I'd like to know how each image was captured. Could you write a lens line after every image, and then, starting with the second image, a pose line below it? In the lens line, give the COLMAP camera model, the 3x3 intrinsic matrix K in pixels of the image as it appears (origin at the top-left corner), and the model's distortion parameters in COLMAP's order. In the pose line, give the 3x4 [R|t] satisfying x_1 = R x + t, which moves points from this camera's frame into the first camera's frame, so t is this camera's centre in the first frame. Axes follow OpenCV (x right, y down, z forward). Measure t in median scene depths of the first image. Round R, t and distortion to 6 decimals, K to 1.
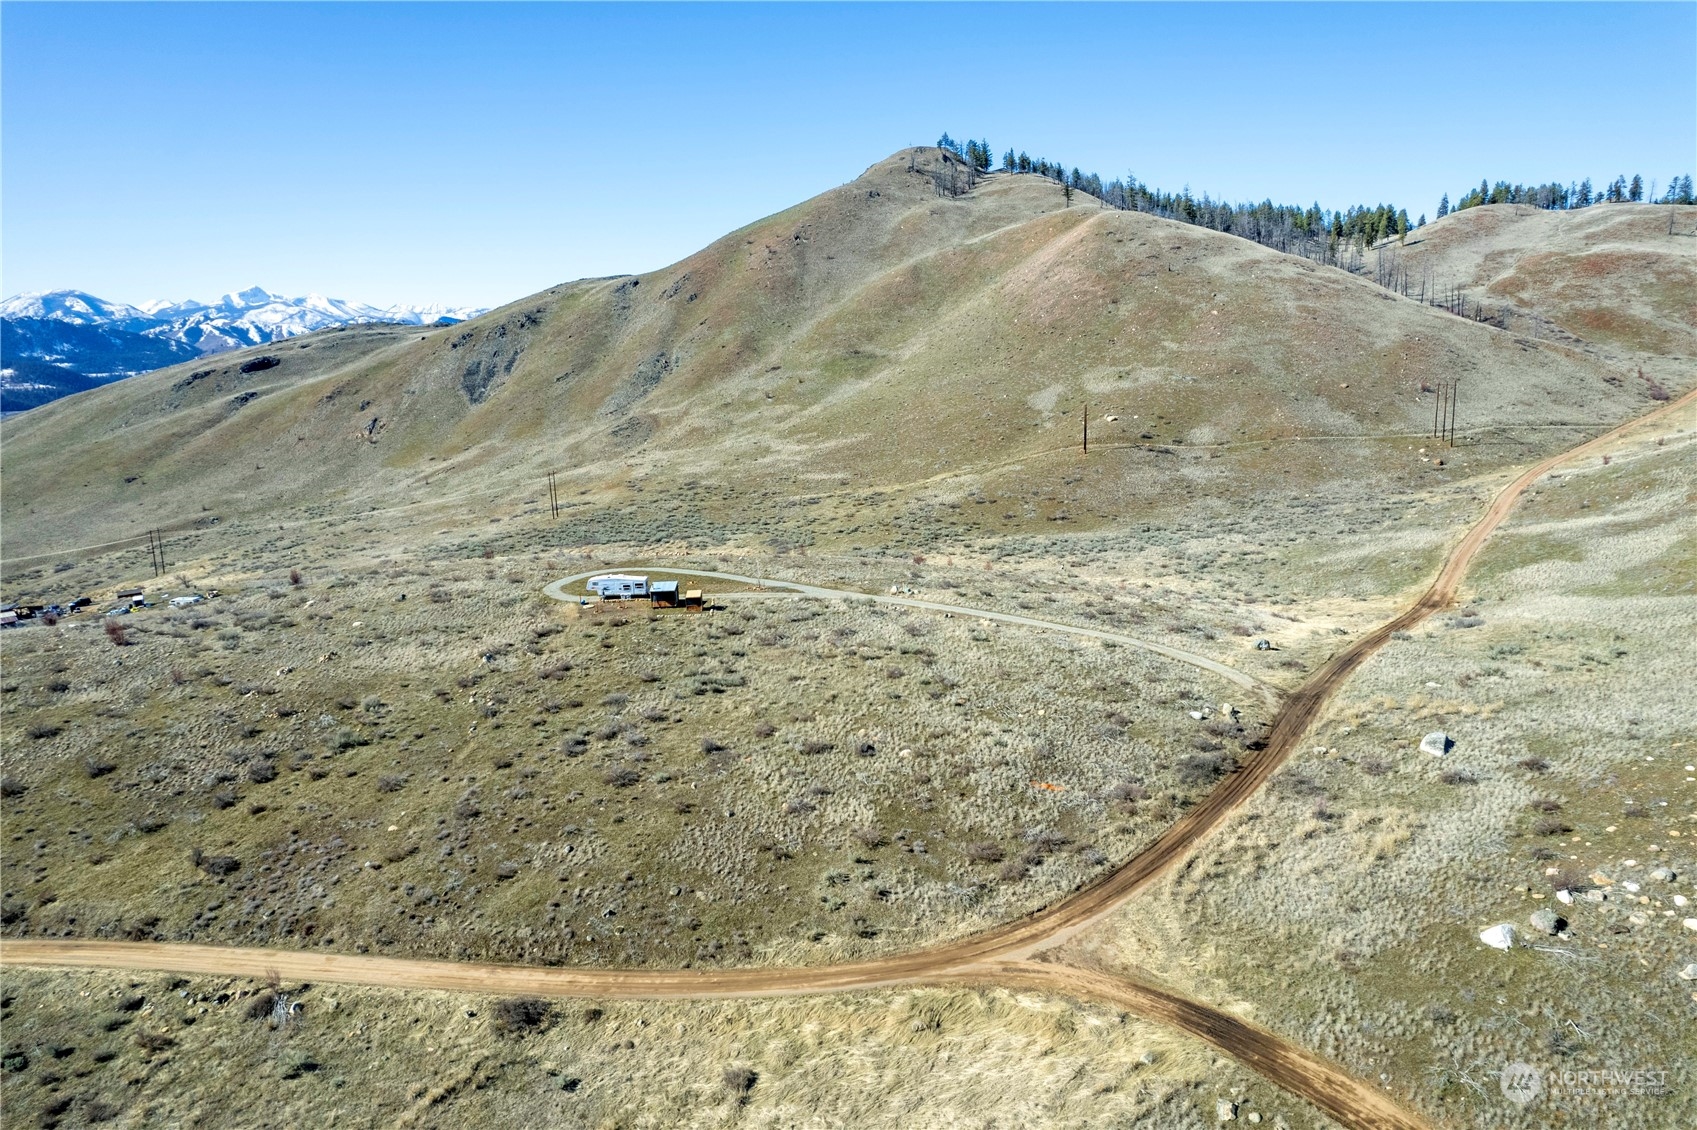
lens RADIAL K [[1084.4, 0, 846.7], [0, 1084.4, 560.4], [0, 0, 1]] dist [-0.073587, 0.065934]
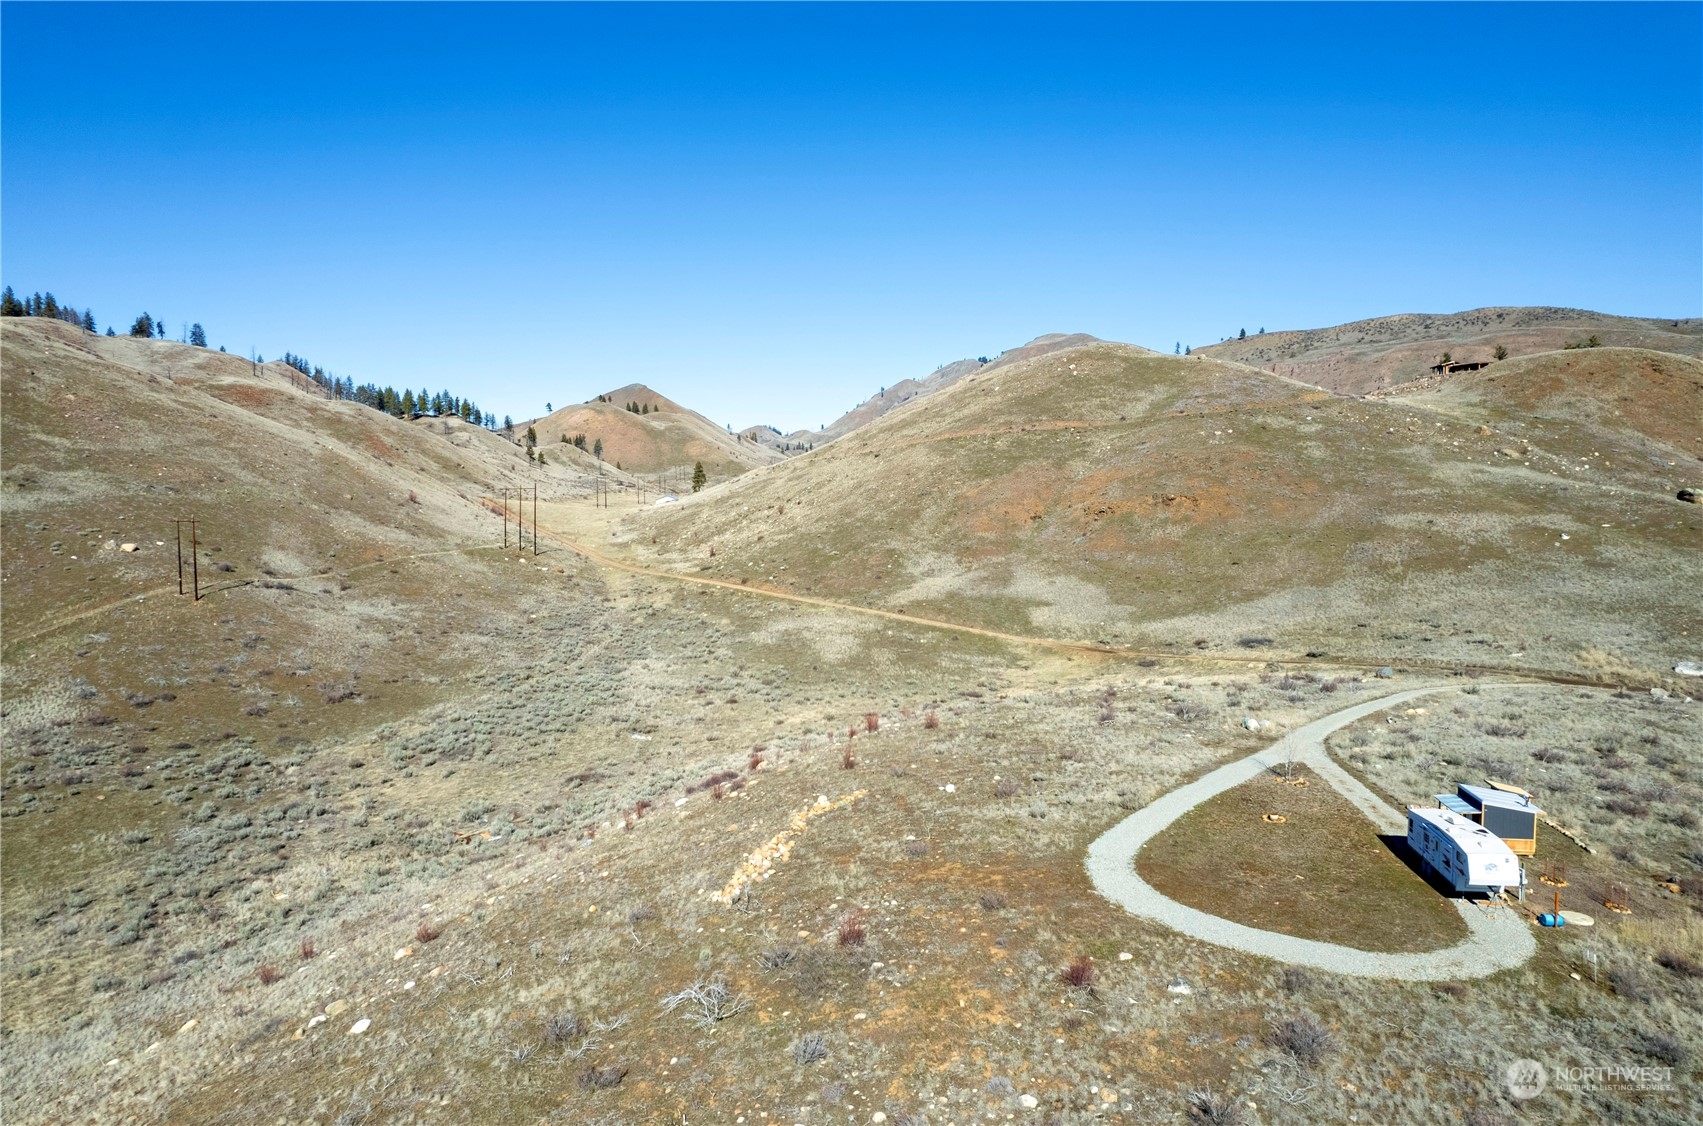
lens RADIAL K [[1081.2, 0, 845.7], [0, 1081.2, 554.8], [0, 0, 1]] dist [-0.041849, 0.020584]
pose [[0.162548, -0.039469, 0.985911, -0.204818], [0.193878, 0.980998, 0.007307, -0.041131], [-0.967466, 0.189958, 0.167112, 0.389745]]
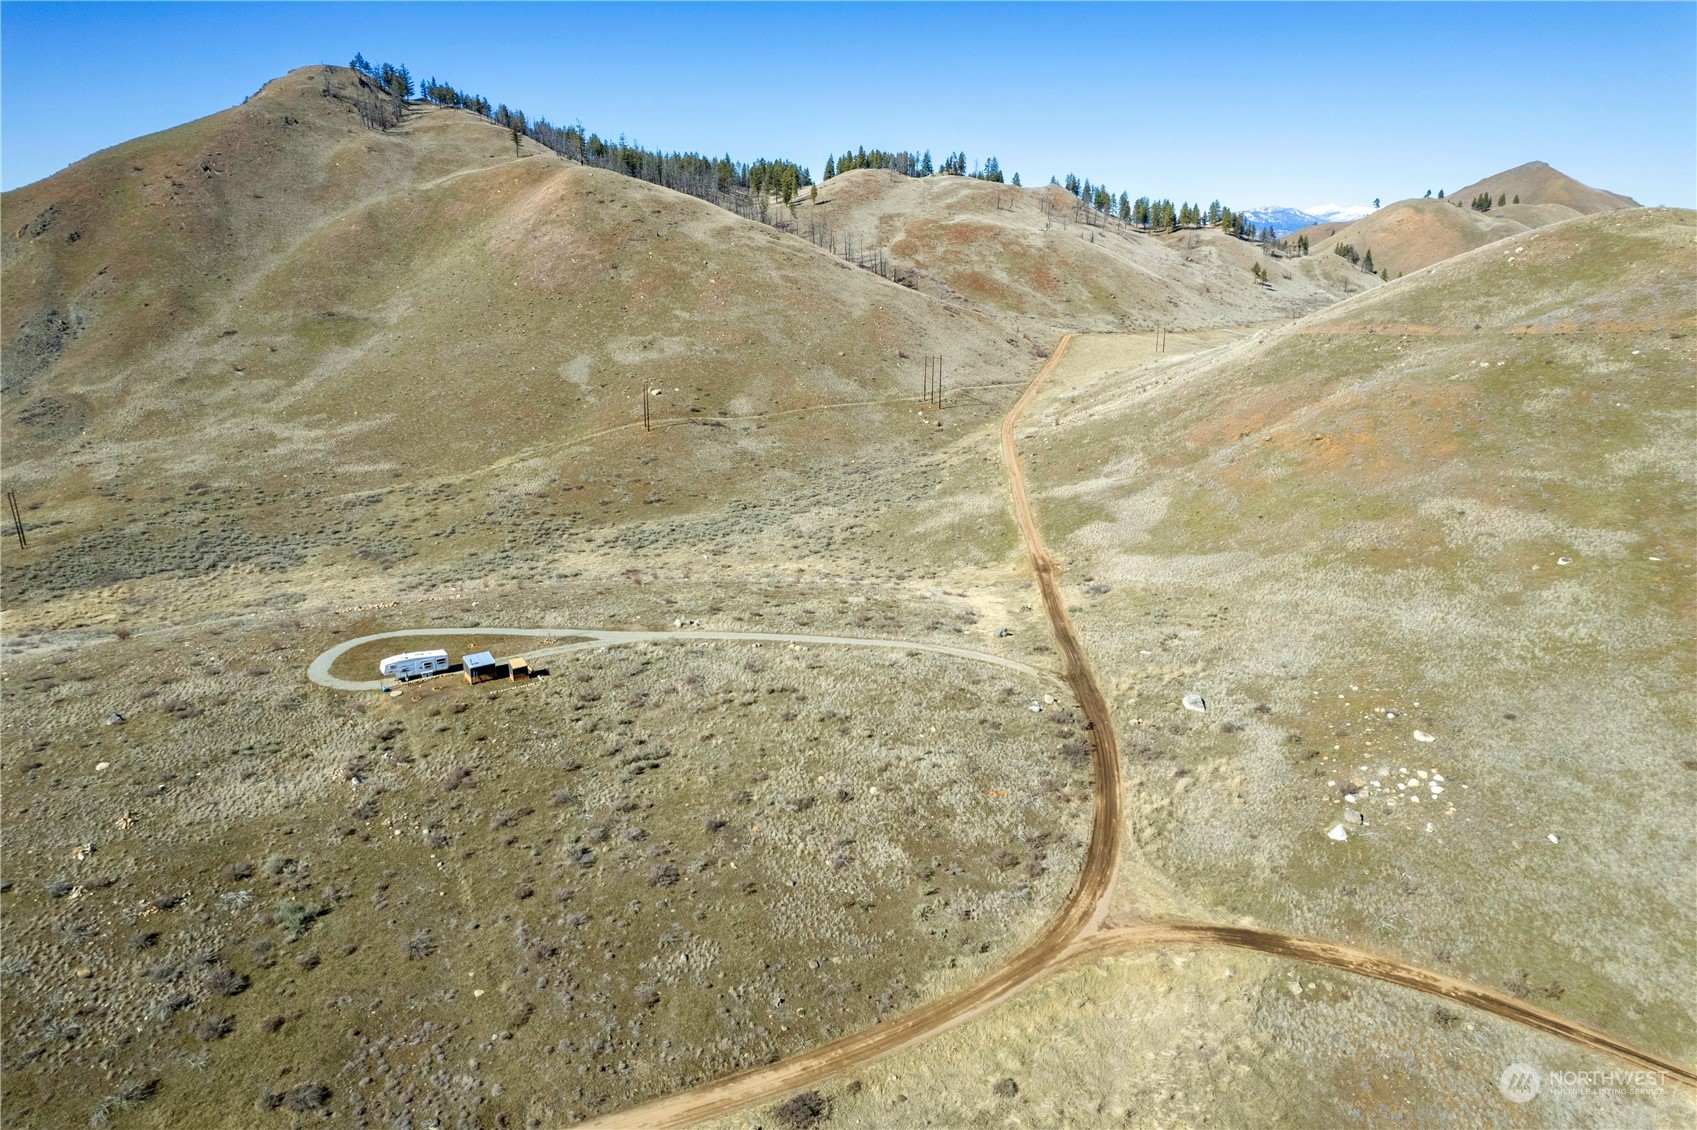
lens RADIAL K [[1084.4, 0, 845.4], [0, 1084.4, 558.8], [0, 0, 1]] dist [-0.073587, 0.065934]
pose [[0.840605, -0.120634, 0.528043, -0.131505], [0.079897, 0.991835, 0.099400, -0.045370], [-0.535723, -0.041367, 0.843380, 0.004499]]
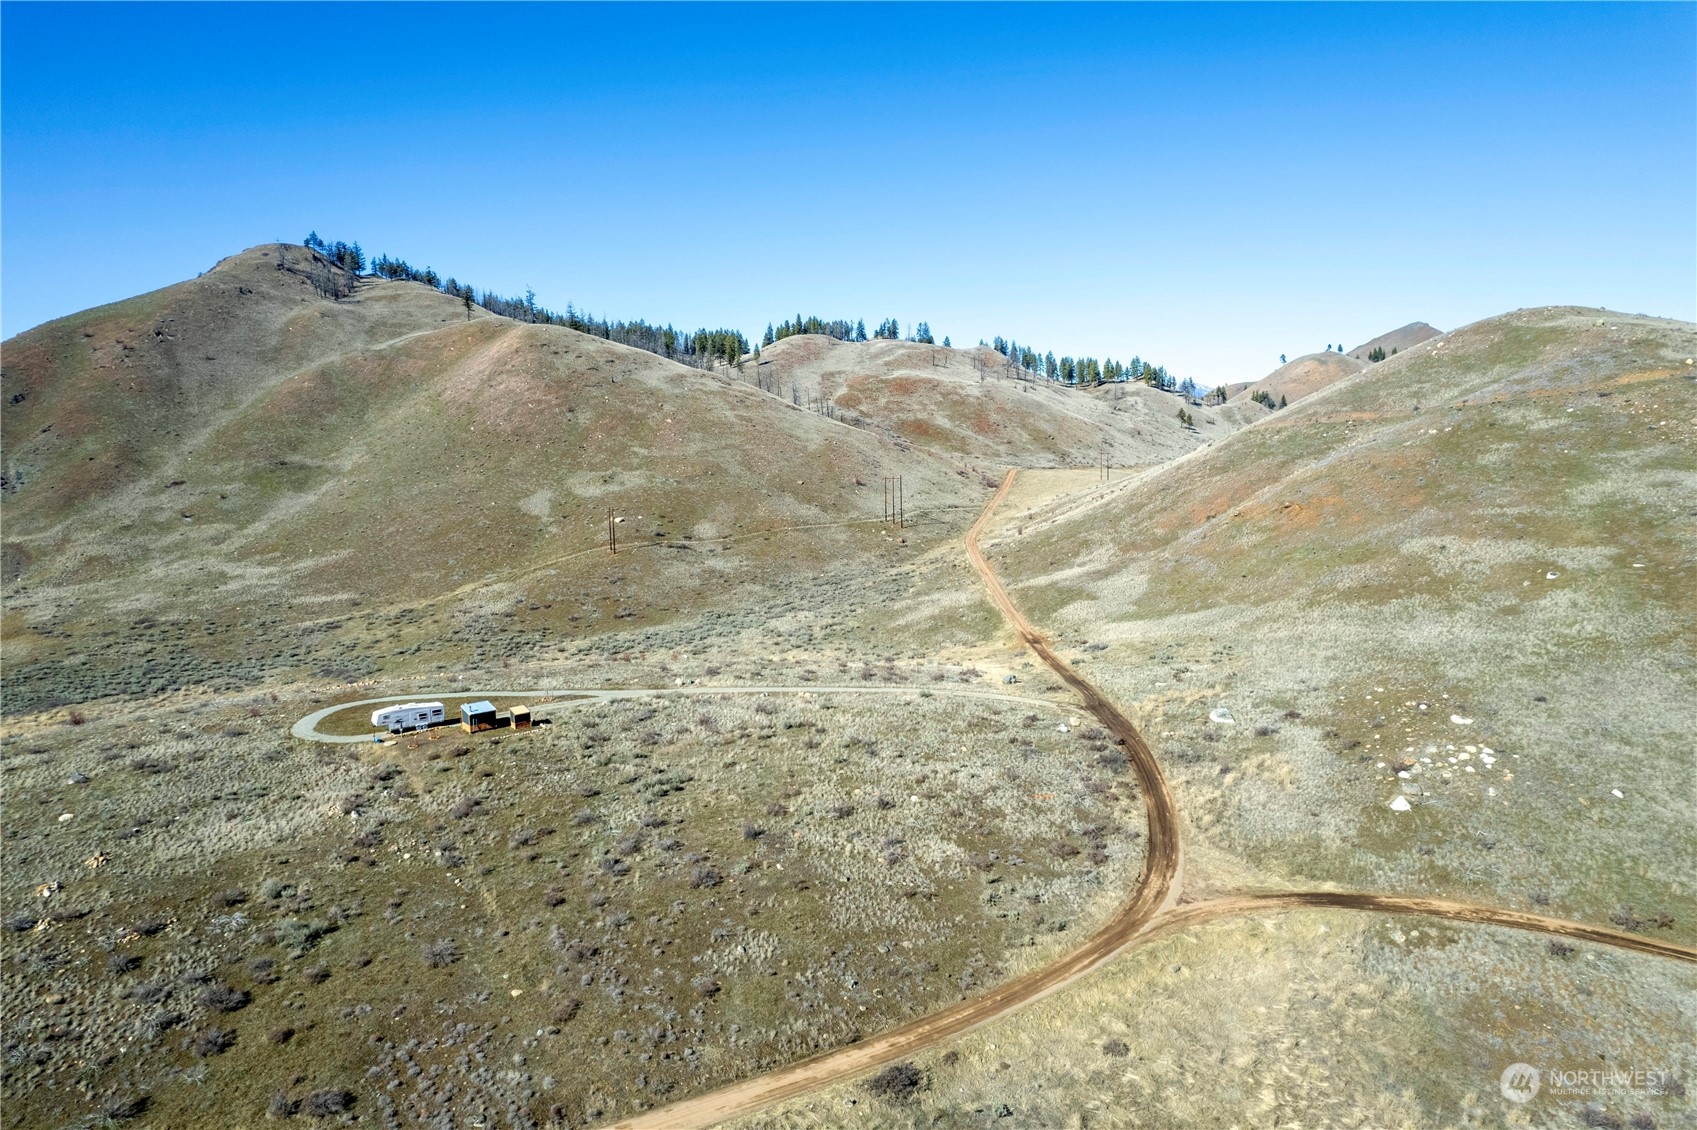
lens RADIAL K [[1084.4, 0, 844.9], [0, 1084.4, 554.5], [0, 0, 1]] dist [-0.073587, 0.065934]
pose [[0.804561, -0.061153, 0.590713, -0.150992], [0.122627, 0.990355, -0.064494, -0.002564], [-0.581072, 0.124327, 0.804300, 0.023294]]
